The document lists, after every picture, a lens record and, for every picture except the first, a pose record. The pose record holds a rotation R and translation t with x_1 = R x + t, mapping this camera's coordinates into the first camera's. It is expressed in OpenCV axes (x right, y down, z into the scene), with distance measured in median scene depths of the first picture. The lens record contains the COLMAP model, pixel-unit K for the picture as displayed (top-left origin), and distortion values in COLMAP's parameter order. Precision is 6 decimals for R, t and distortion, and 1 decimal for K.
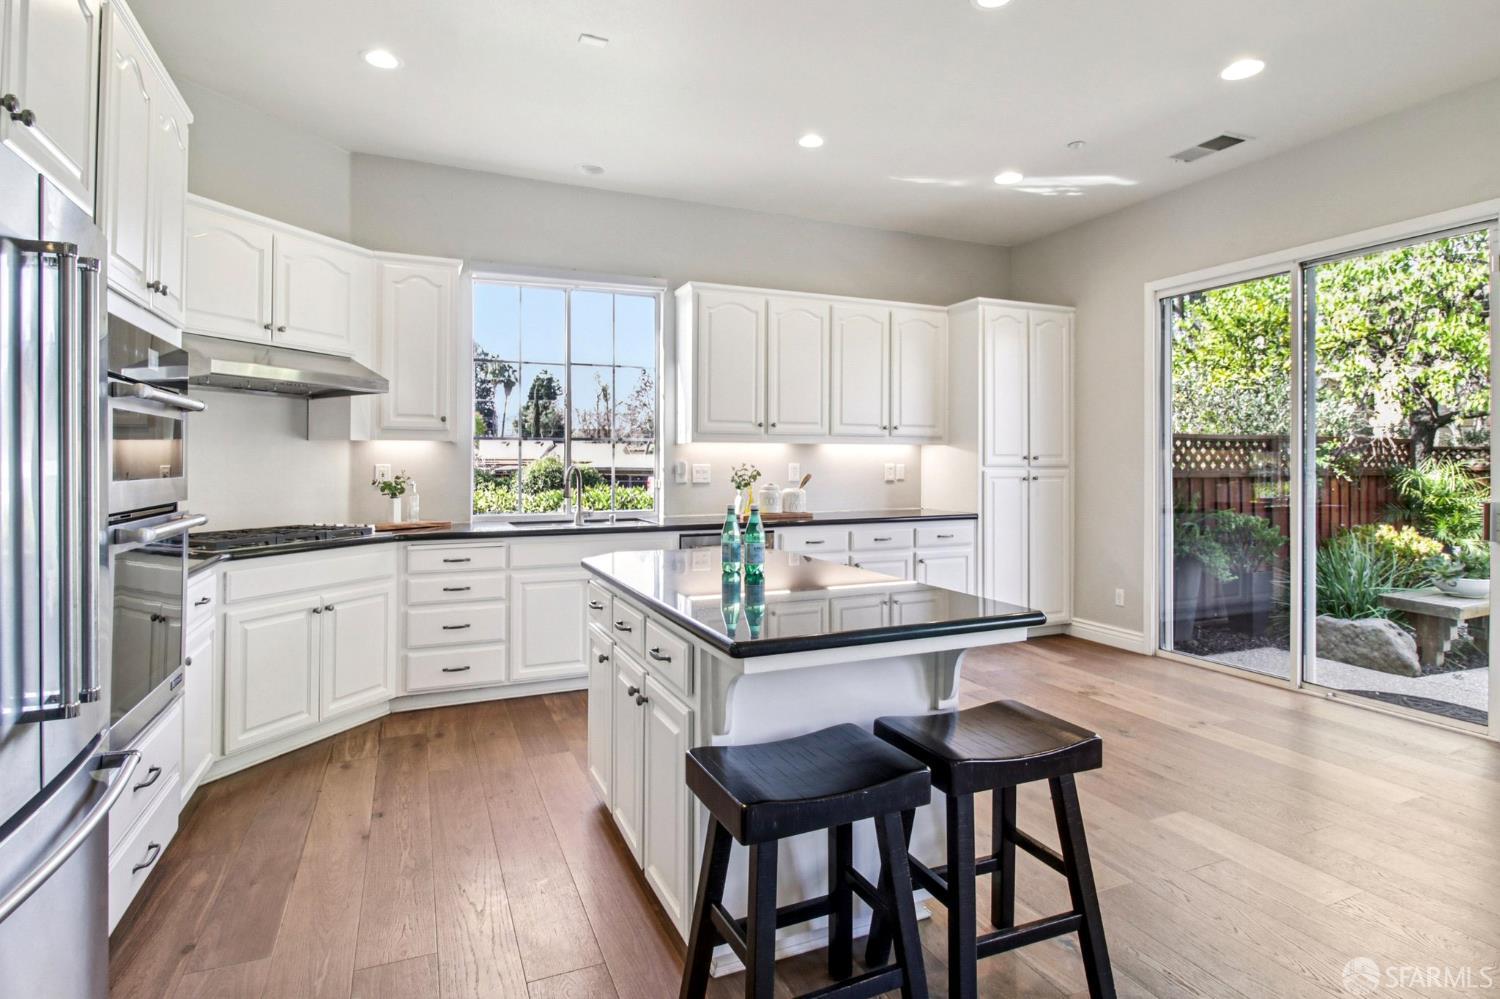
lens RADIAL K [[778.8, 0, 753.2], [0, 778.8, 457.5], [0, 0, 1]] dist [0.004262, -0.011667]
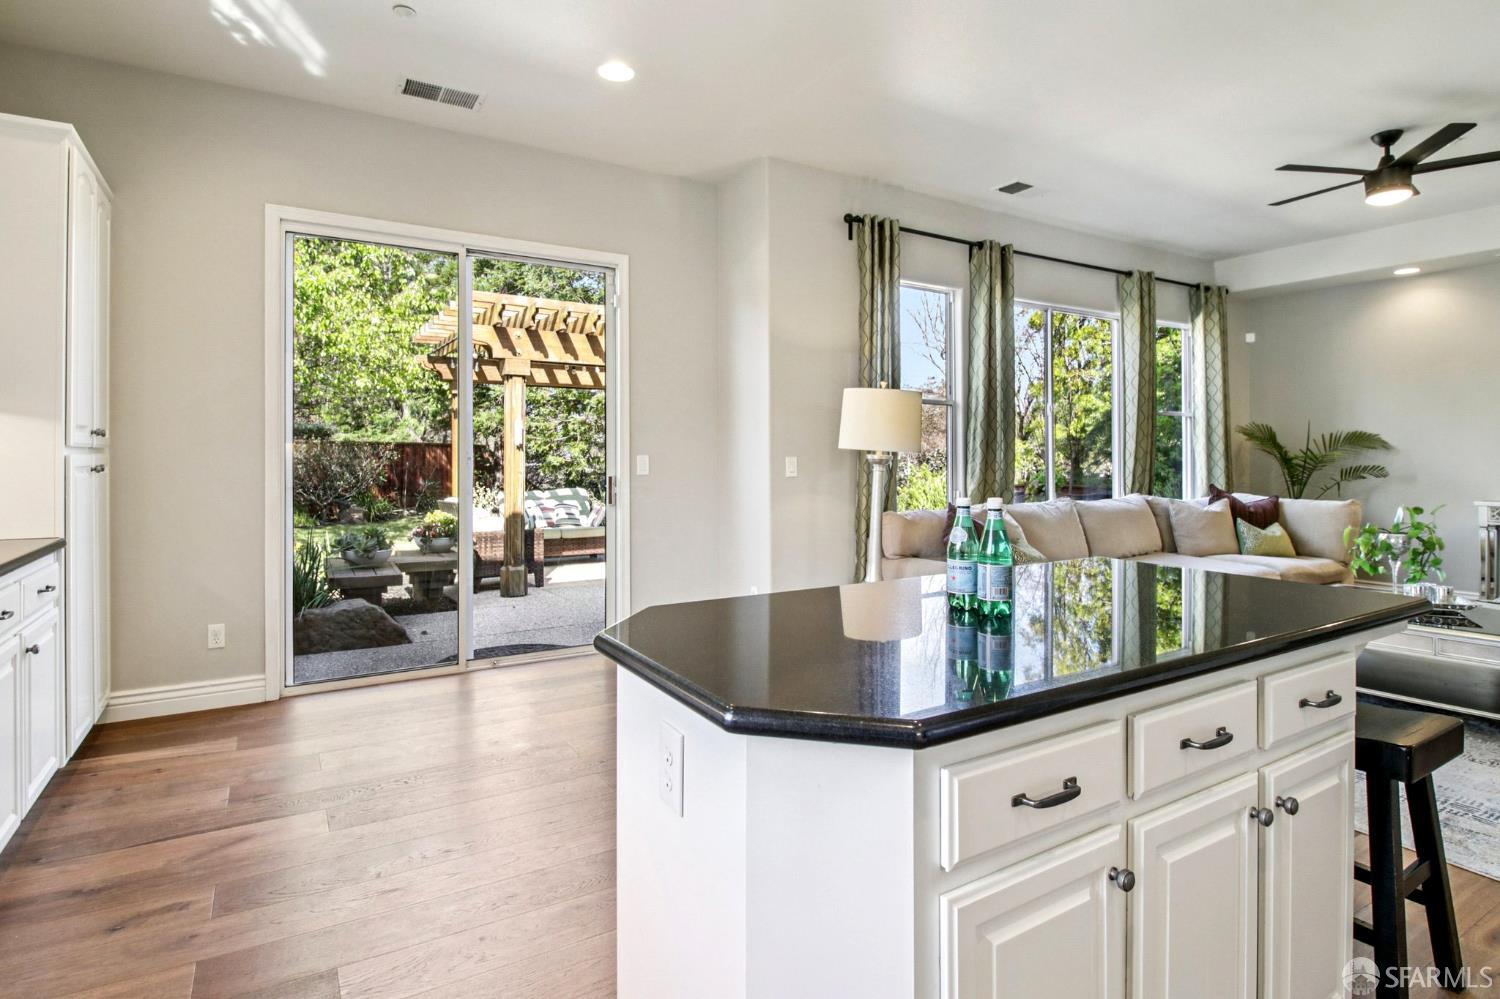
lens RADIAL K [[778.8, 0, 752.2], [0, 778.8, 450.1], [0, 0, 1]] dist [0.004262, -0.011667]
pose [[-0.129220, 0.005852, 0.991599, -0.294127], [-0.007117, 0.999951, -0.006829, 0.014157], [-0.991590, -0.007939, -0.129172, 0.633995]]
